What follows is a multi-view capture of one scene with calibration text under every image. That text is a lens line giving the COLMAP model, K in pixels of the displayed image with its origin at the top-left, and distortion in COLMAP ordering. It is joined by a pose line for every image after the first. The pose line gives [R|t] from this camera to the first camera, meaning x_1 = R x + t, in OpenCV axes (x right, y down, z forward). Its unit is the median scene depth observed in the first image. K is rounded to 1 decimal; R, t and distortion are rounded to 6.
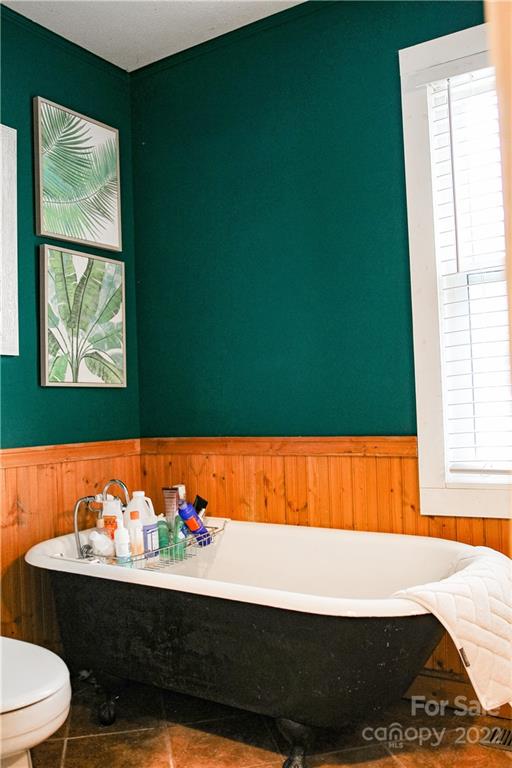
lens RADIAL K [[675.6, 0, 253.9], [0, 675.6, 382.9], [0, 0, 1]] dist [-0.110976, 0.093421]
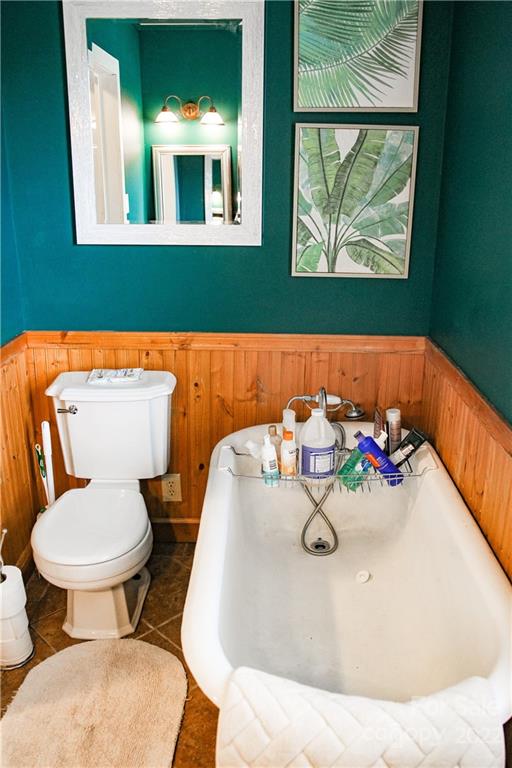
lens RADIAL K [[675.6, 0, 256.4], [0, 675.6, 386.8], [0, 0, 1]] dist [-0.110976, 0.093421]
pose [[0.536868, 0.300833, -0.788208, 0.466930], [0.002084, 0.933790, 0.357816, -0.187959], [0.843663, -0.193743, 0.500695, 0.403267]]
